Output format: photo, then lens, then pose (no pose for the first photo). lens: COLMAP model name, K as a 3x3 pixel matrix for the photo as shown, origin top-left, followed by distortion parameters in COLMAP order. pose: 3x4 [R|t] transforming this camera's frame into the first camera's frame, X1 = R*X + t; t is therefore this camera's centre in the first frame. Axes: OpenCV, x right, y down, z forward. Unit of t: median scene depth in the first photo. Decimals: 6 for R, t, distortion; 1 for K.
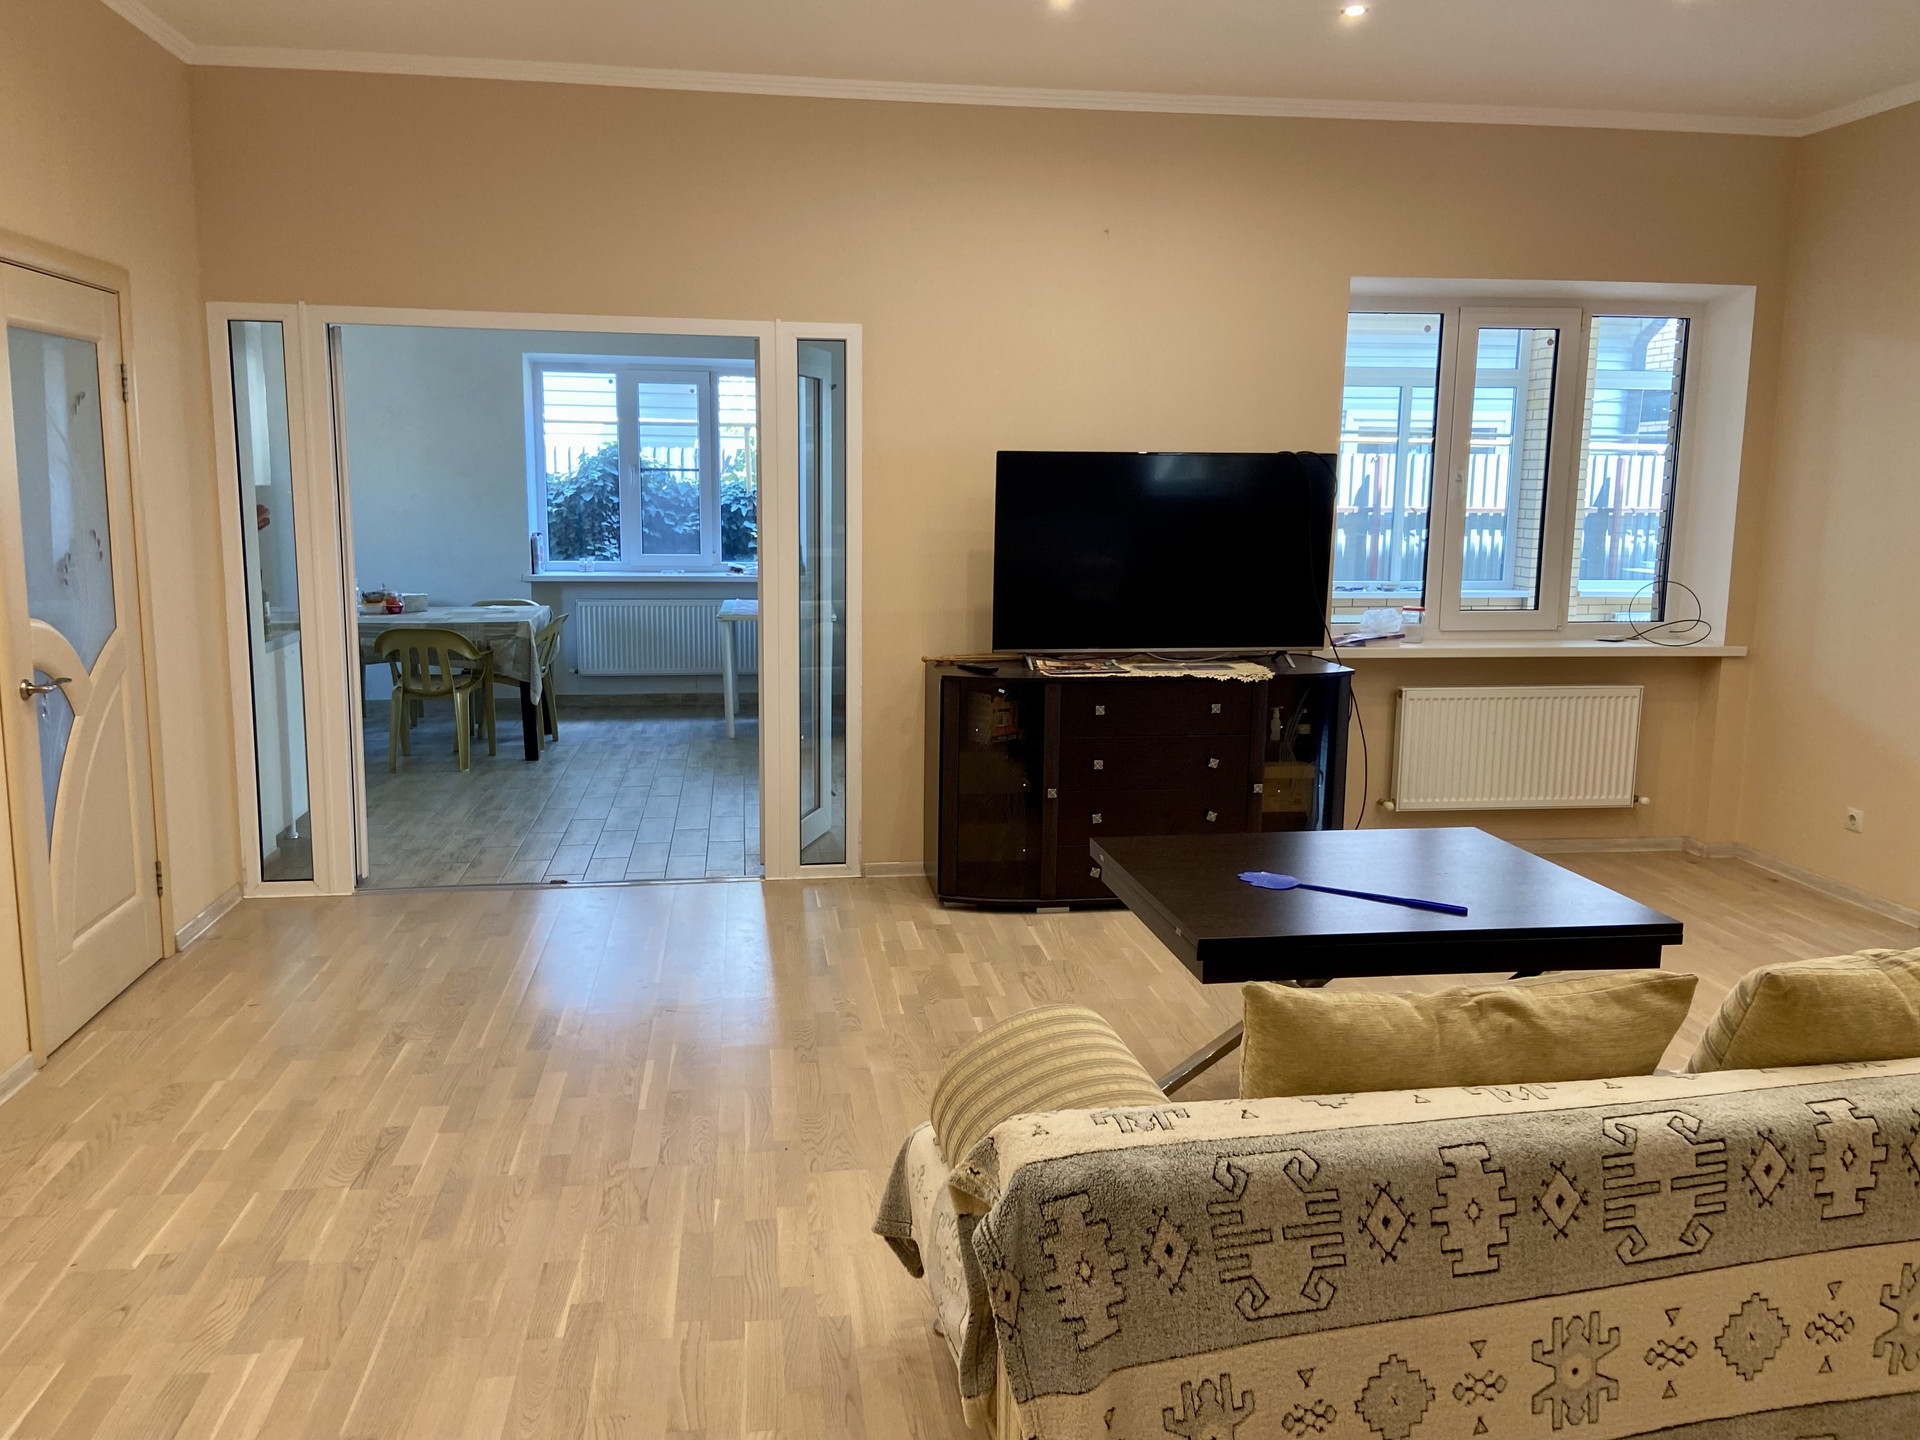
lens RADIAL K [[1433.4, 0, 956.6], [0, 1433.4, 691.9], [0, 0, 1]] dist [0.106841, -0.130551]
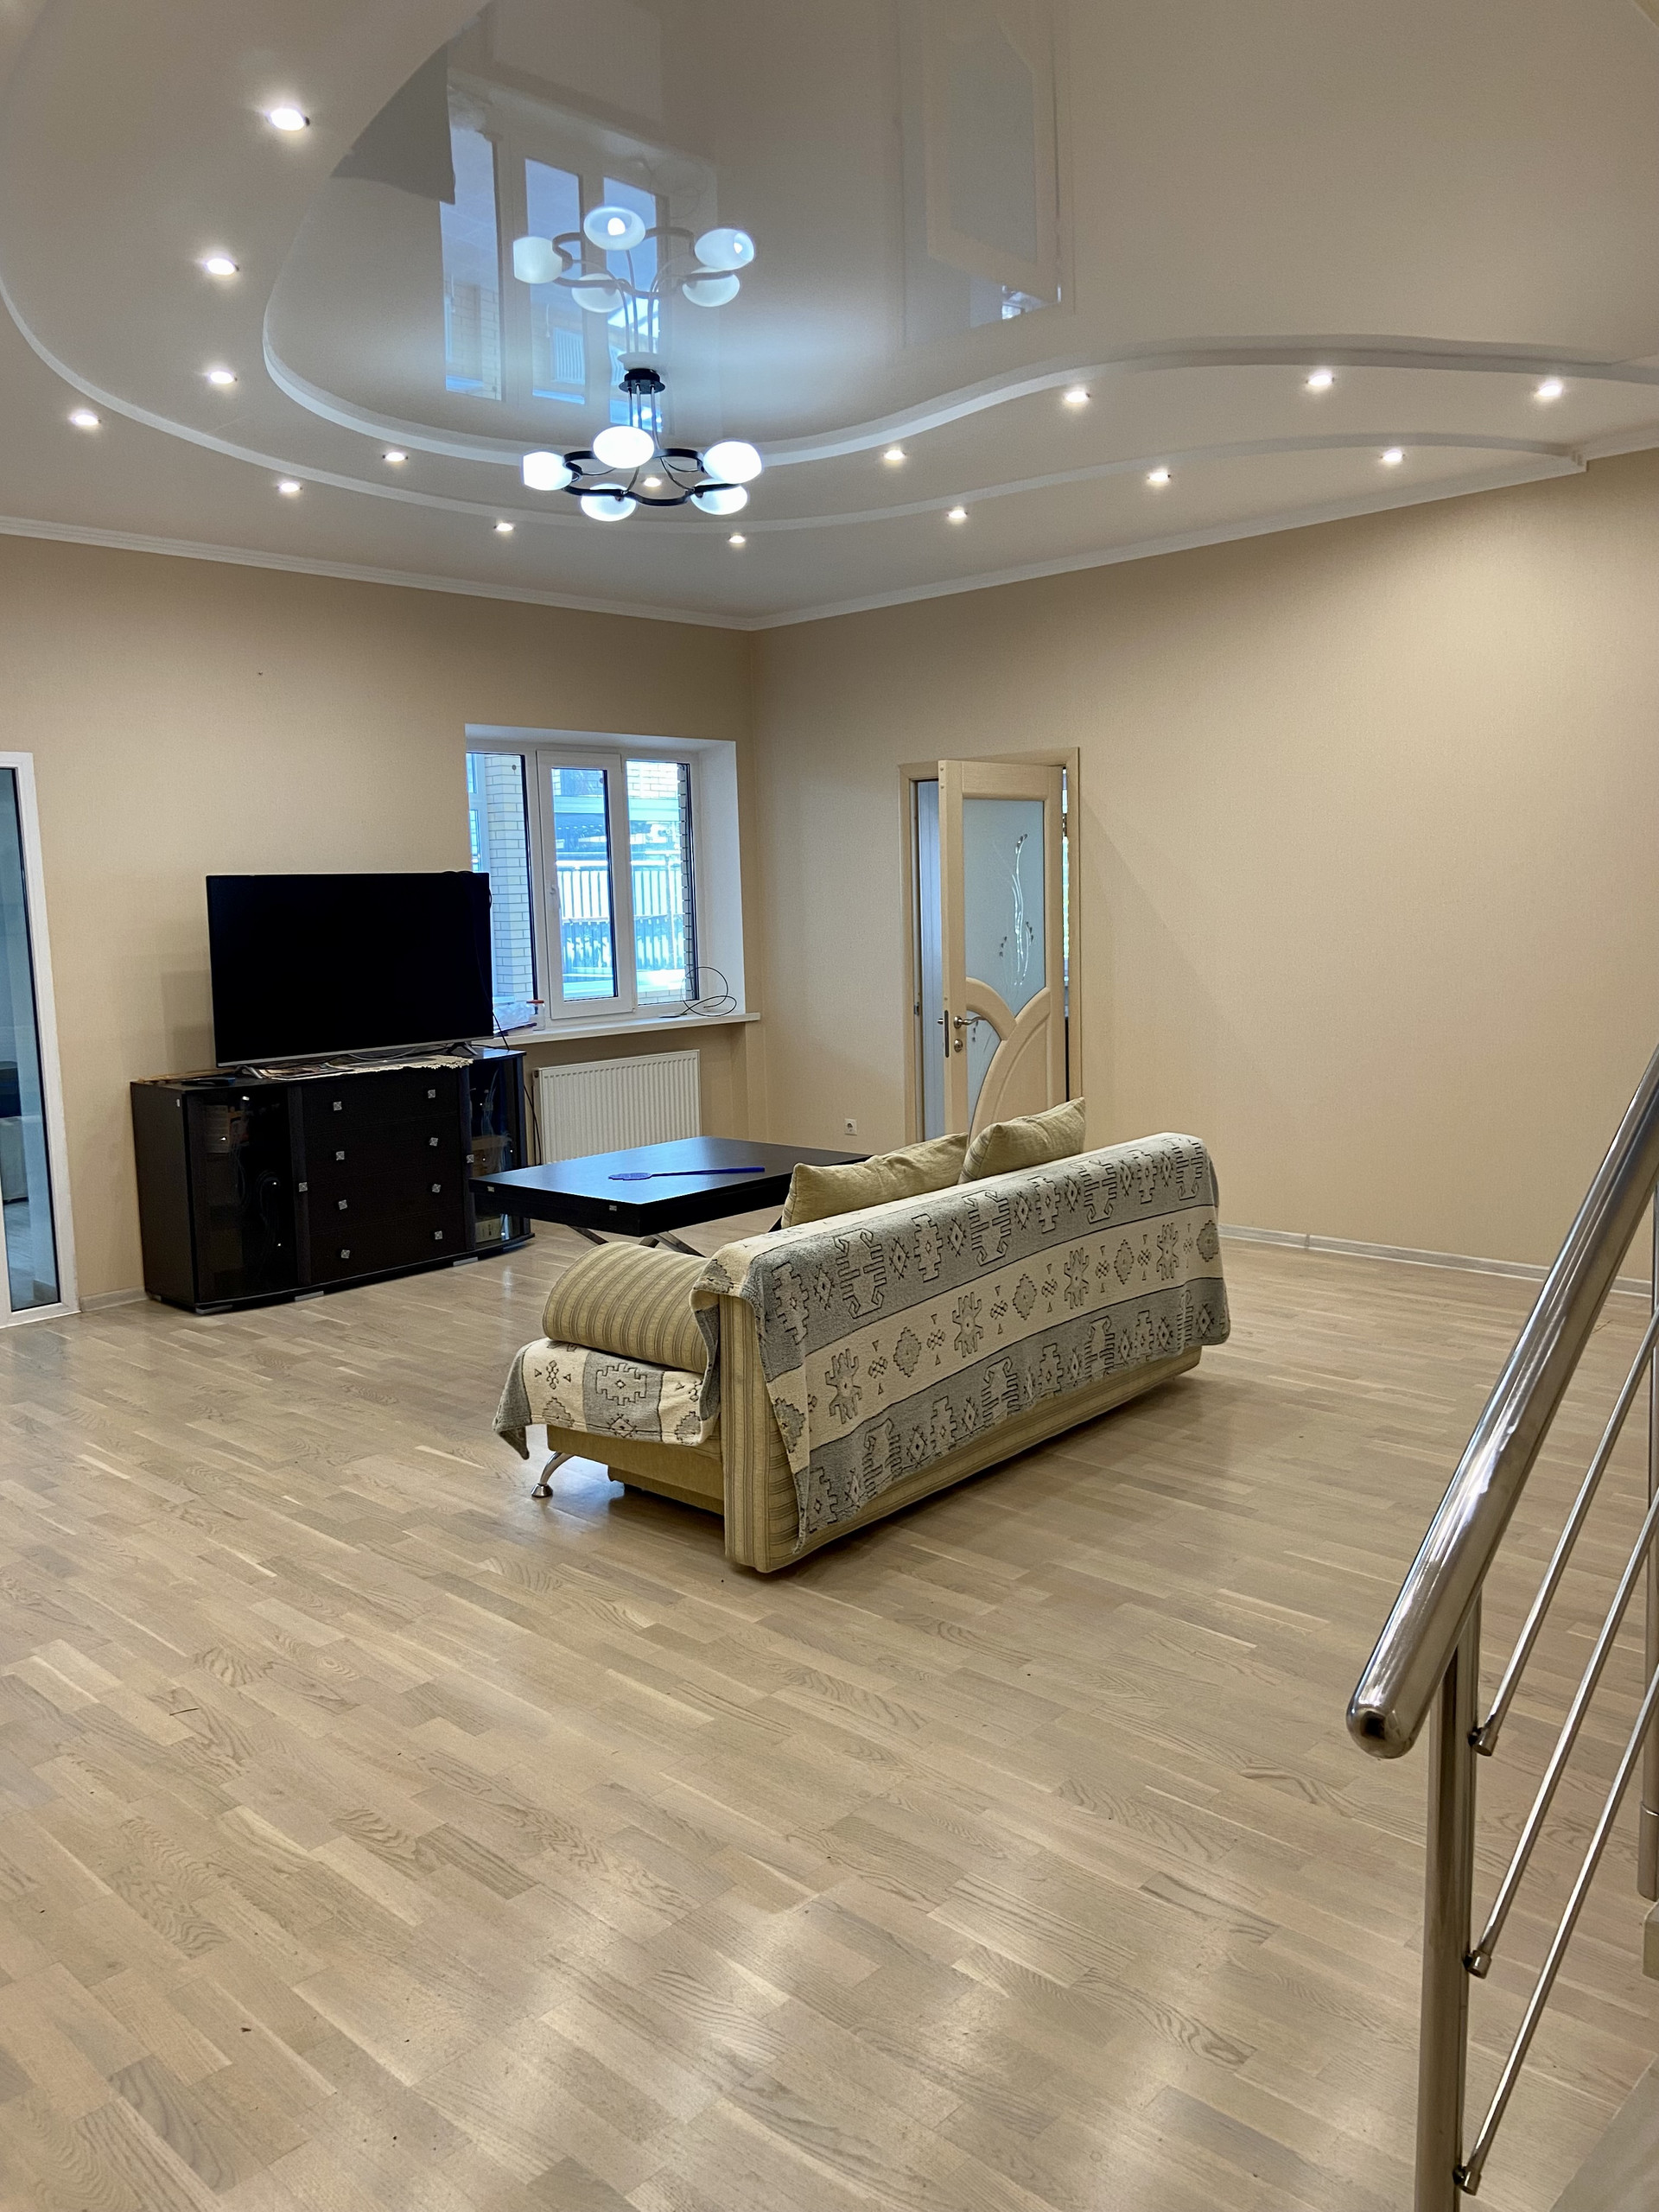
lens RADIAL K [[1651.4, 0, 829.5], [0, 1651.4, 1106.0], [0, 0, 1]] dist [0.106841, -0.130551]
pose [[0.782796, -0.114307, 0.611689, -0.387951], [0.129291, 0.991409, 0.019808, 0.036220], [-0.608699, 0.063580, 0.790850, -0.248802]]
